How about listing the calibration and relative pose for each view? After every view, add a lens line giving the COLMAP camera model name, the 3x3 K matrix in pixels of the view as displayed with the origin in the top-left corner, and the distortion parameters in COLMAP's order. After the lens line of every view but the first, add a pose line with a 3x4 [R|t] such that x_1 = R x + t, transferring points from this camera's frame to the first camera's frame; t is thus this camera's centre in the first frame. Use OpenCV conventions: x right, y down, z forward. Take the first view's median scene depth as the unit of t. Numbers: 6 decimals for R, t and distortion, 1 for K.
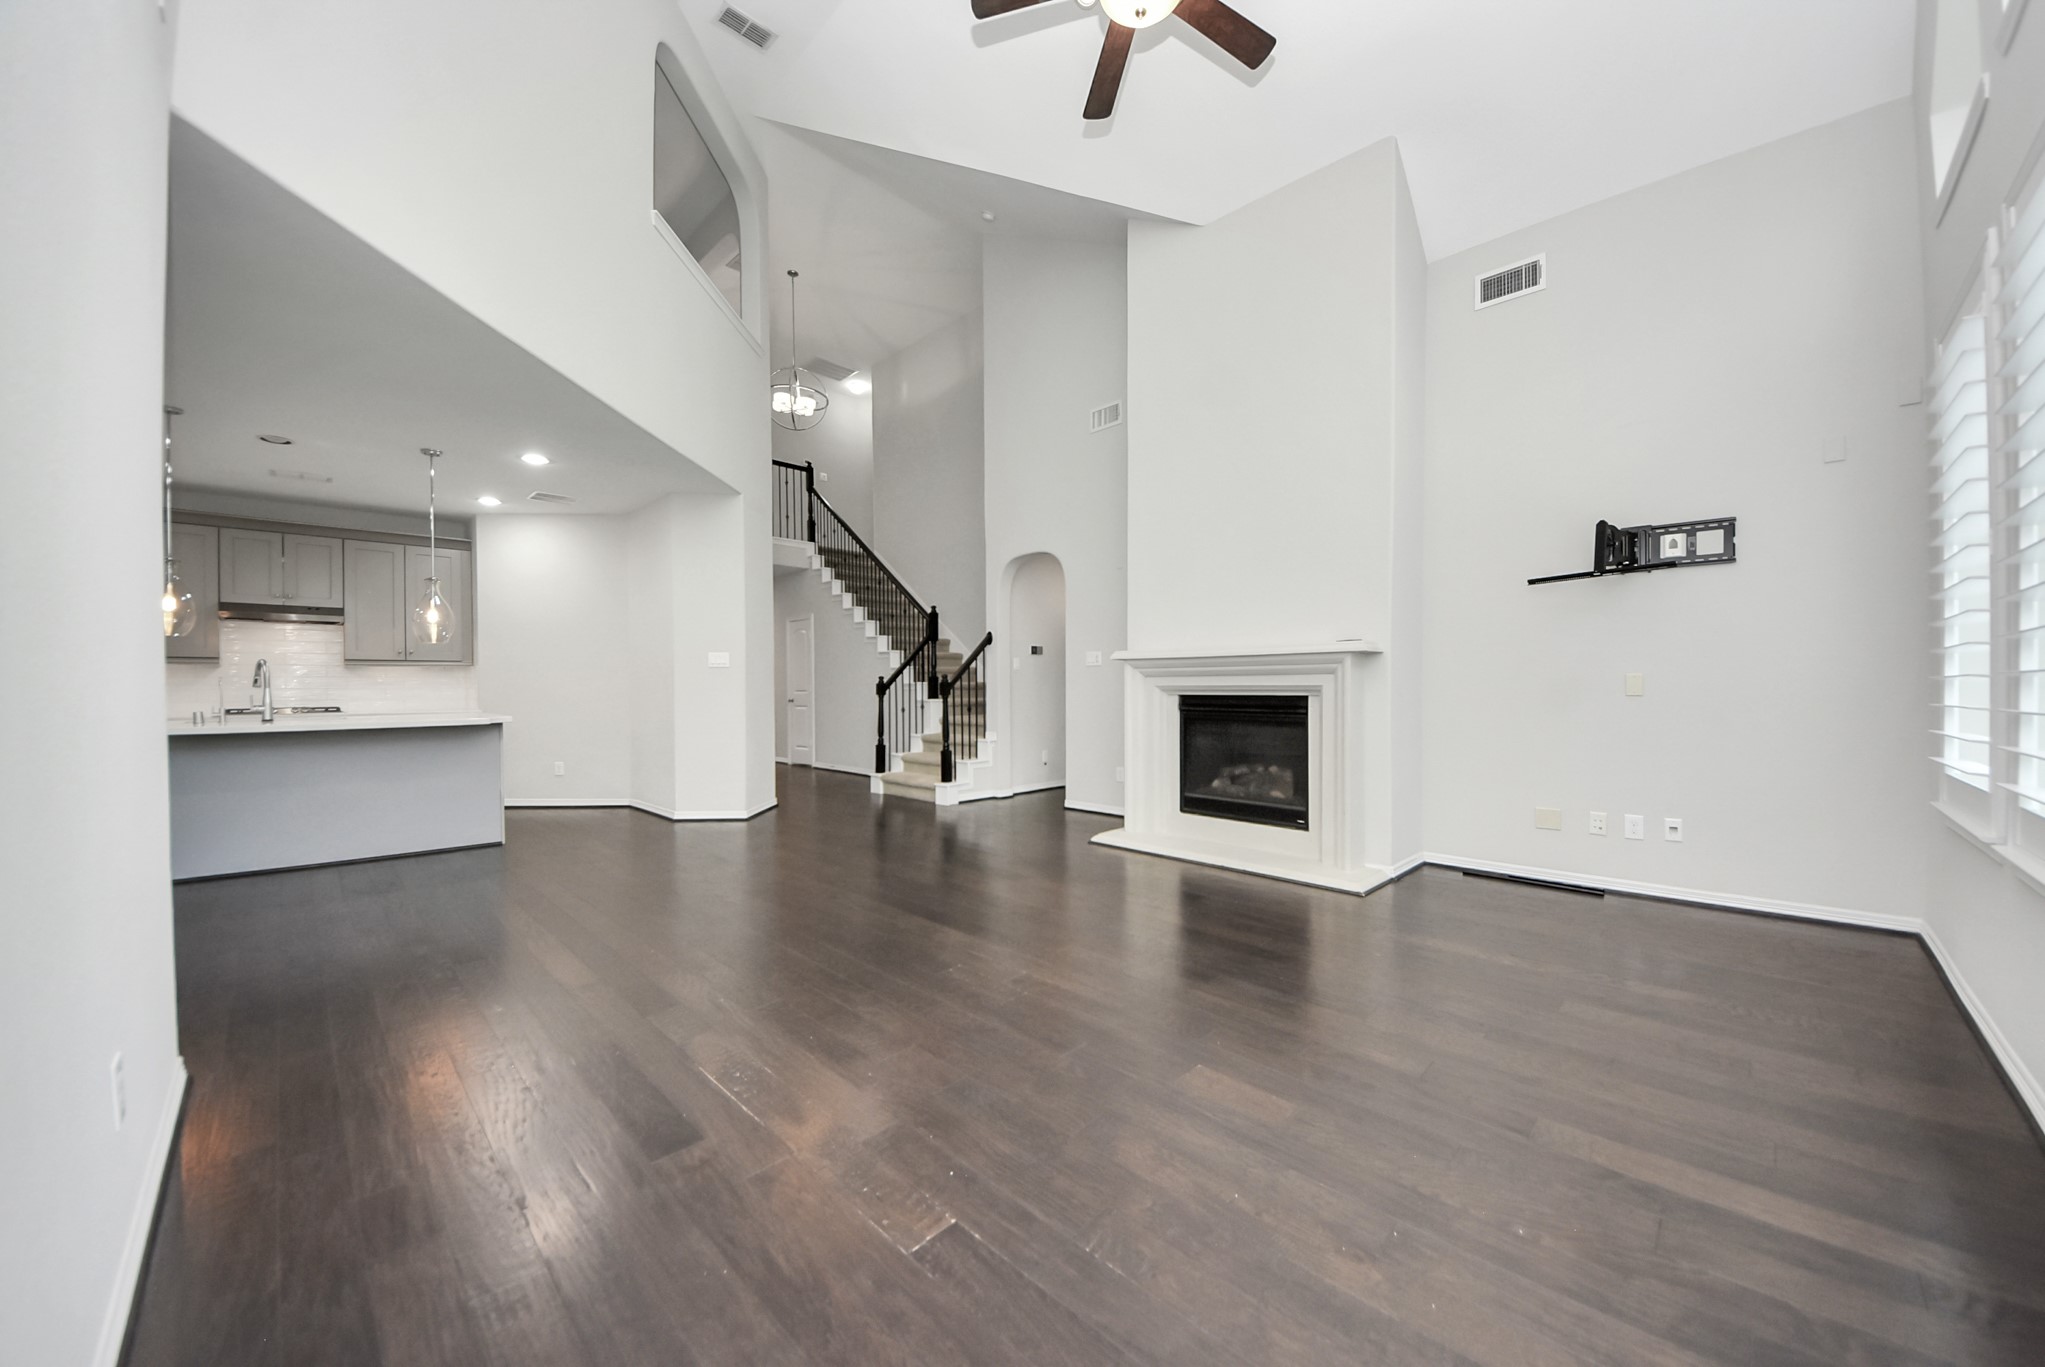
lens RADIAL K [[731.4, 0, 1043.8], [0, 731.4, 700.9], [0, 0, 1]] dist [-0.000855, -0.002519]
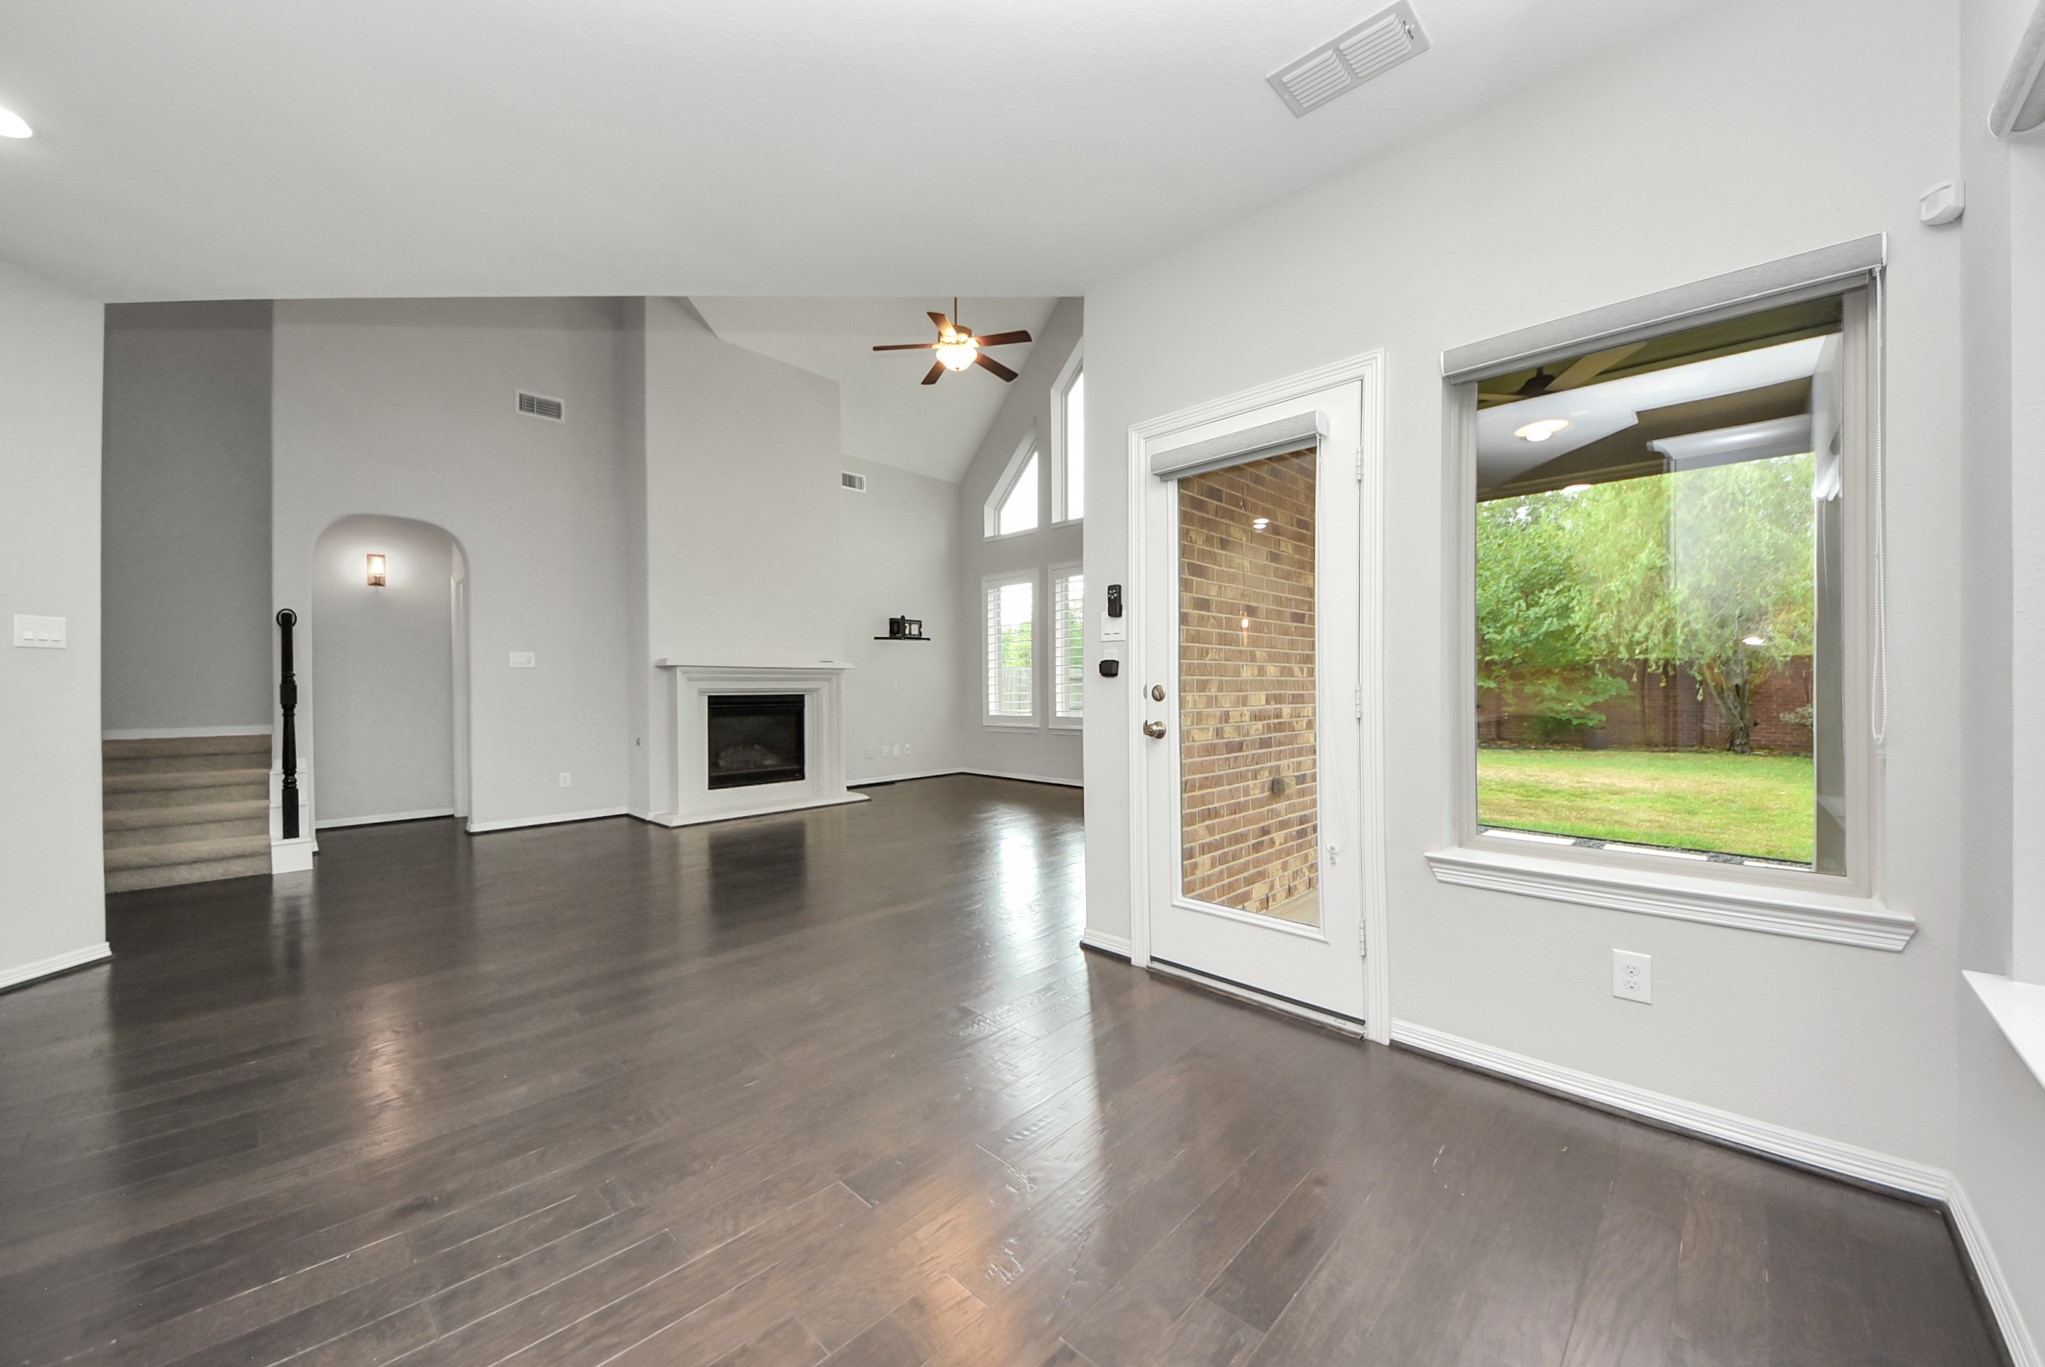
lens RADIAL K [[731.4, 0, 1053.8], [0, 731.4, 692.7], [0, 0, 1]] dist [-0.000855, -0.002519]
pose [[-0.031690, -0.000820, 0.999497, -0.822471], [0.032202, 0.999480, 0.001841, 0.002216], [-0.998979, 0.032244, -0.031647, 0.330876]]
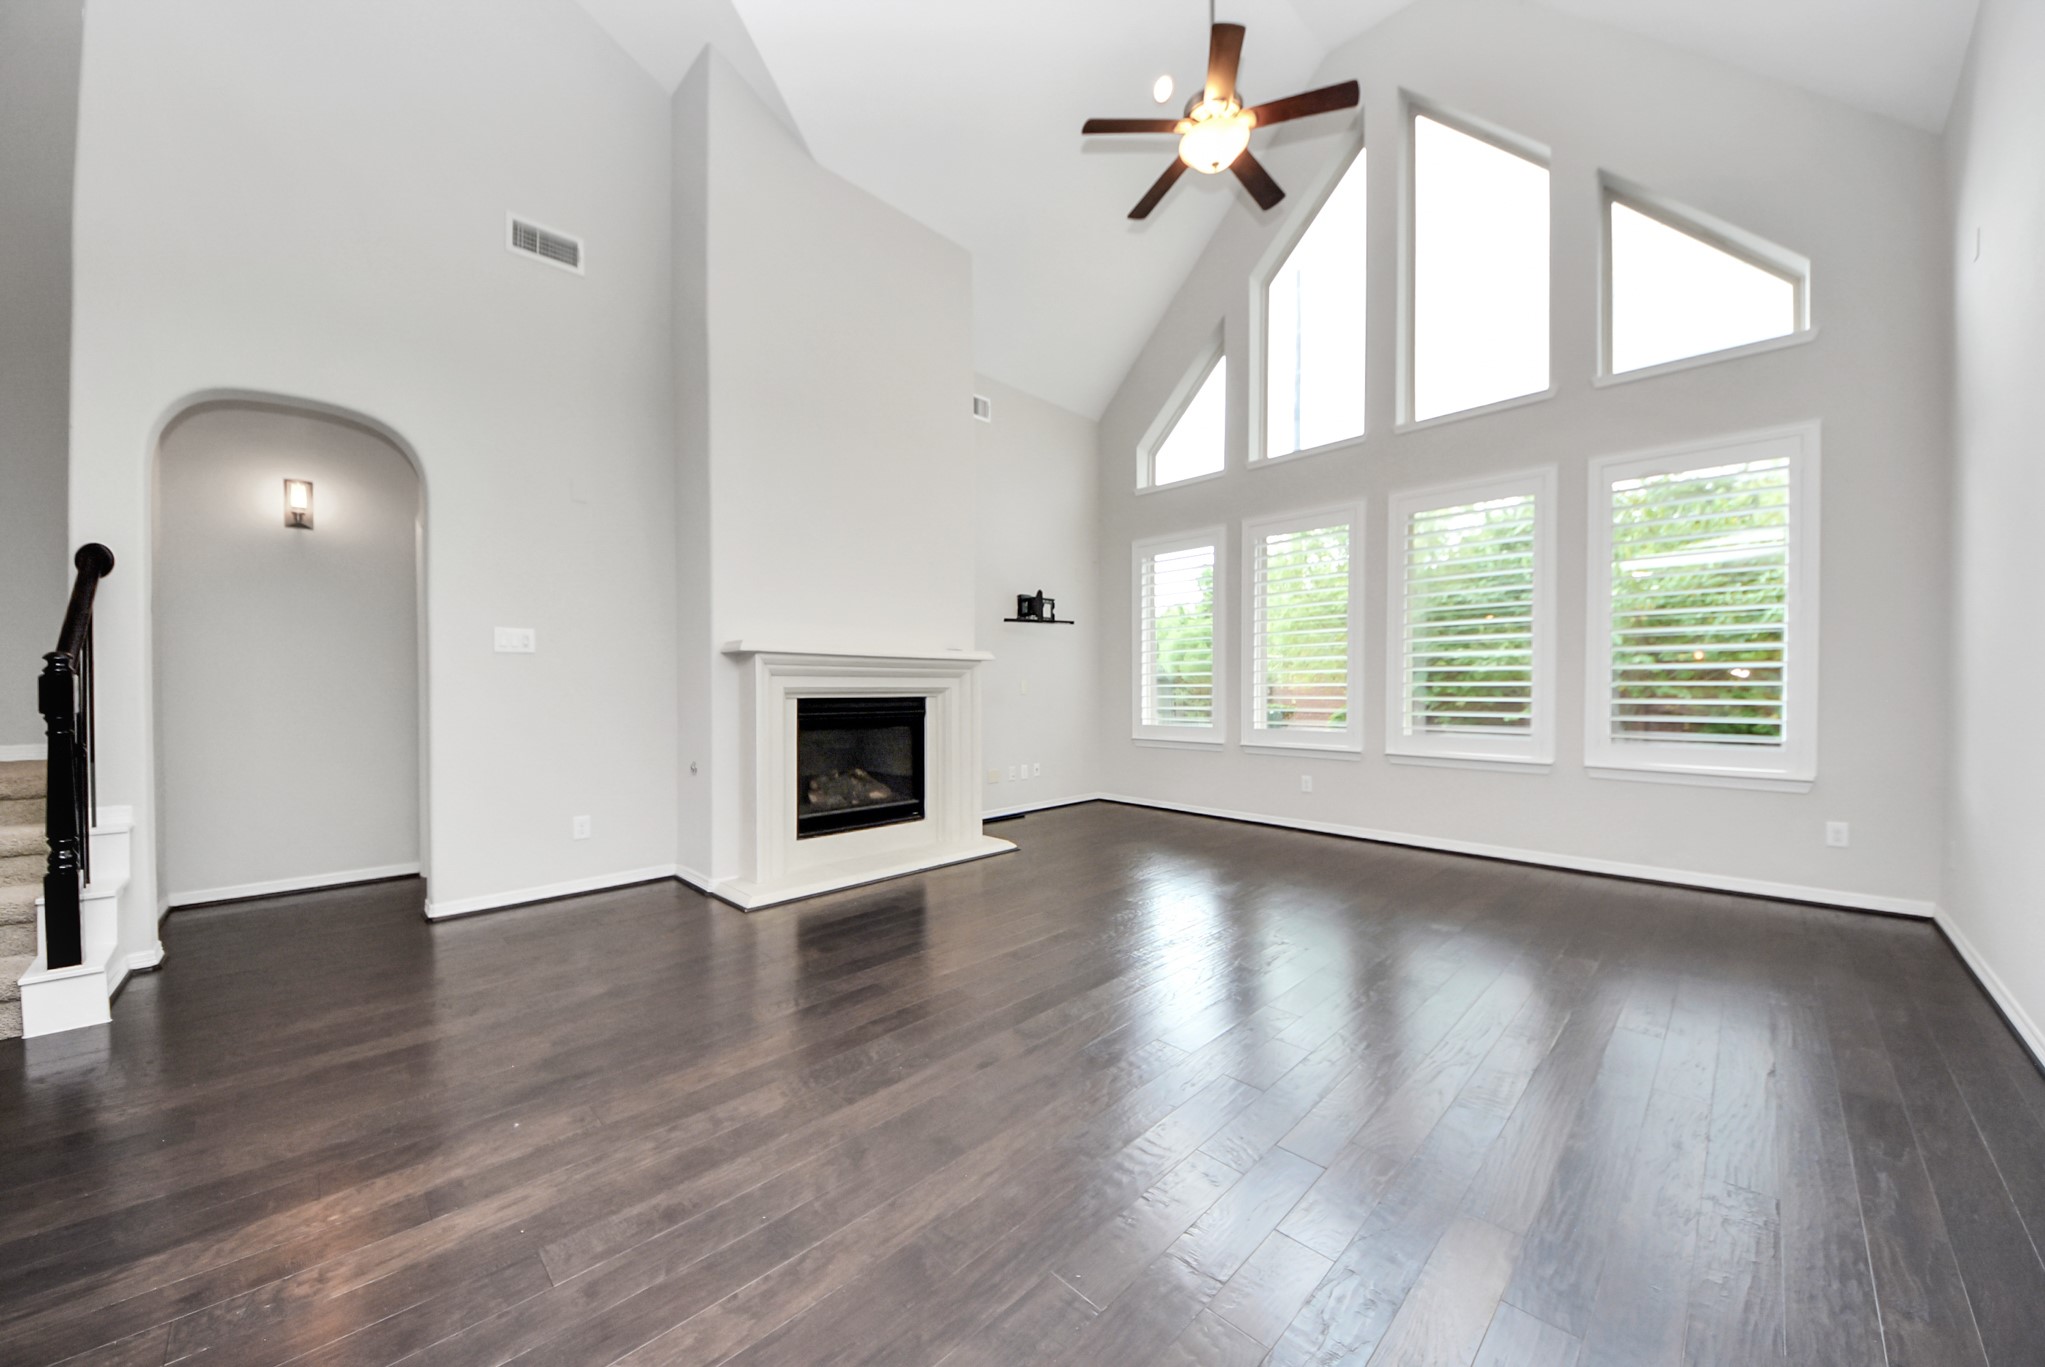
lens RADIAL K [[731.4, 0, 1055.9], [0, 731.4, 695.7], [0, 0, 1]] dist [-0.000855, -0.002519]
pose [[-0.009136, 0.000352, 0.999958, -0.487224], [0.028817, 0.999585, -0.000089, -0.002190], [-0.999543, 0.028815, -0.009142, 0.533196]]
